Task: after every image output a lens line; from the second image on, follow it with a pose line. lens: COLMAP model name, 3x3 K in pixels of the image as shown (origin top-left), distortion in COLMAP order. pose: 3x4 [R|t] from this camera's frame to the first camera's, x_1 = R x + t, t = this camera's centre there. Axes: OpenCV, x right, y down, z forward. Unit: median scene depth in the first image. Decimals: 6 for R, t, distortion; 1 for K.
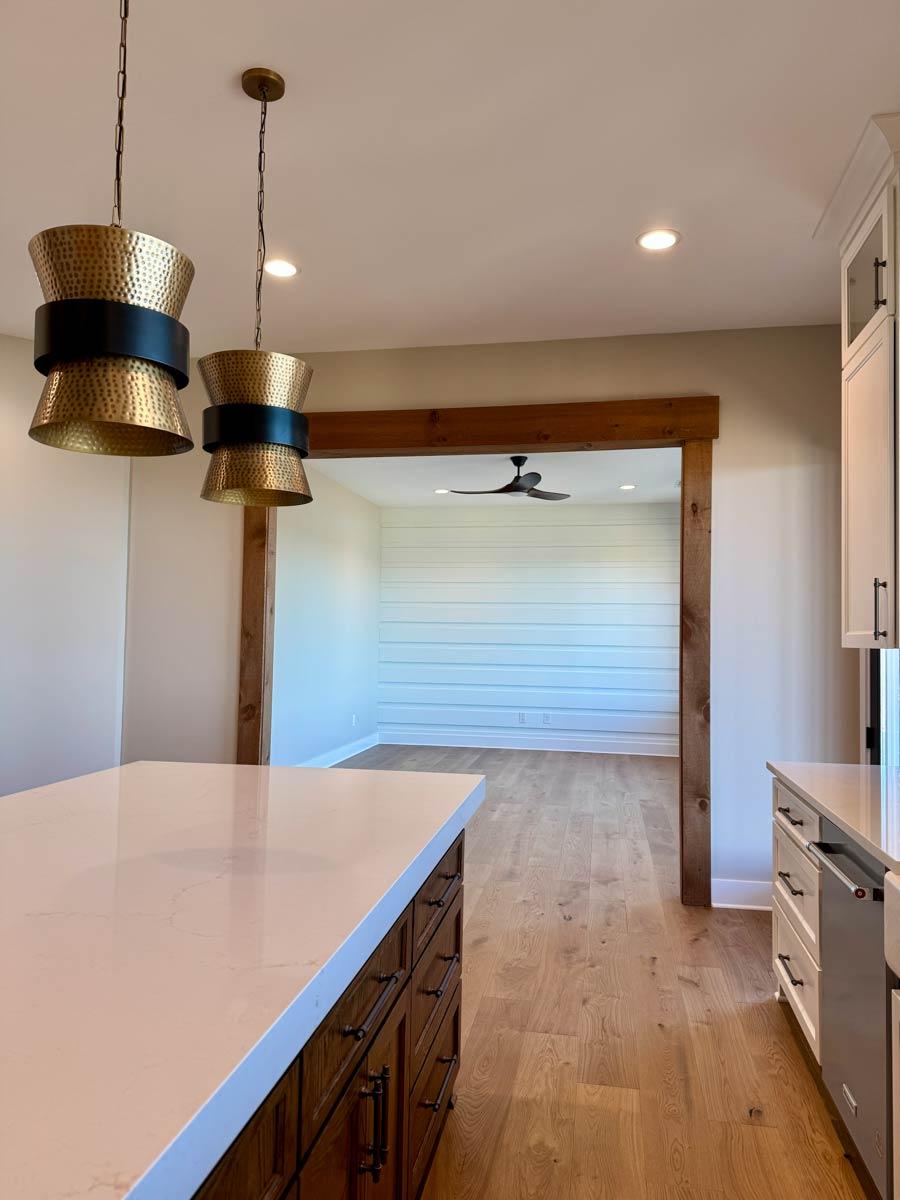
lens RADIAL K [[829.0, 0, 450.0], [0, 829.0, 600.0], [0, 0, 1]] dist [0.051931, -0.113675]
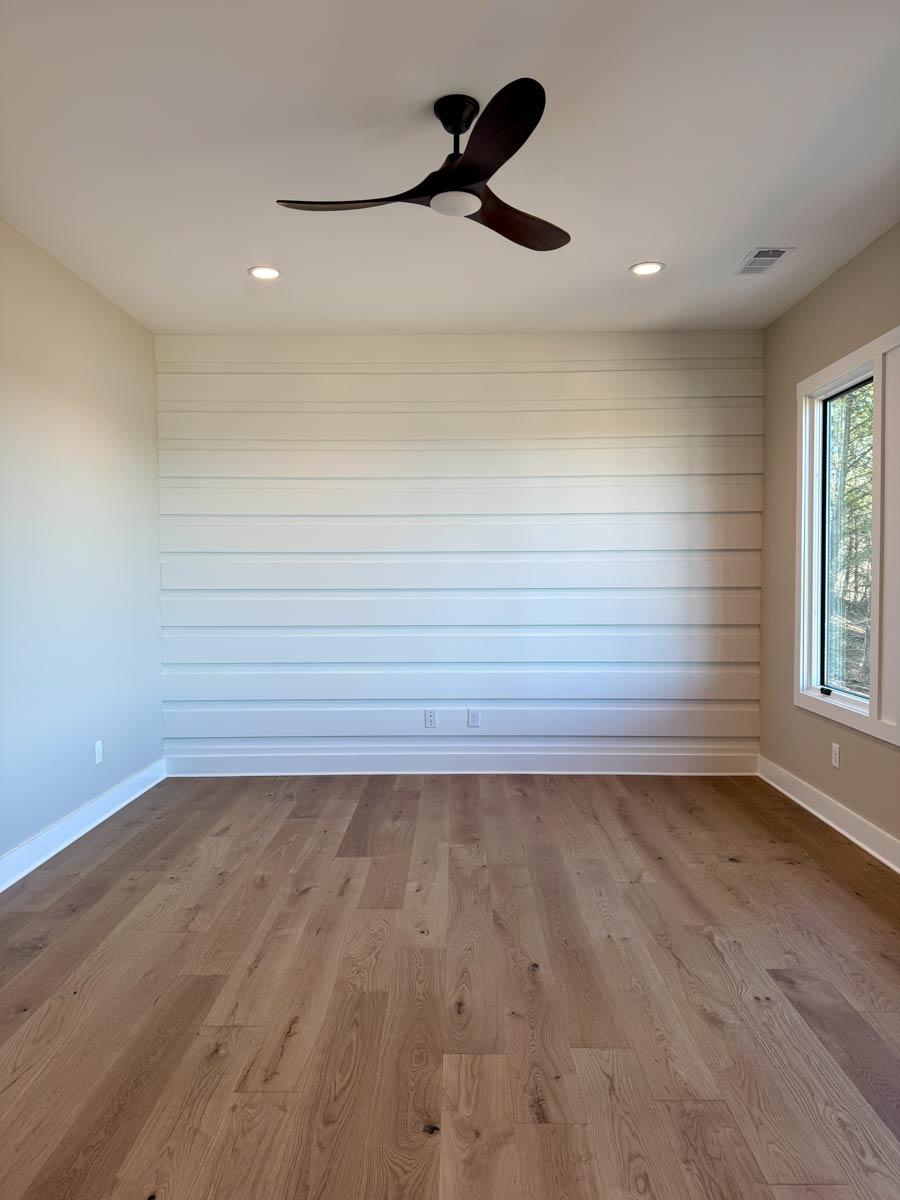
lens RADIAL K [[969.0, 0, 450.0], [0, 969.0, 600.0], [0, 0, 1]] dist [0.097977, -0.220799]
pose [[0.987959, -0.027568, 0.152243, 0.003412], [0.016062, 0.996956, 0.076299, 0.012708], [-0.153882, -0.072935, 0.985394, 0.363553]]
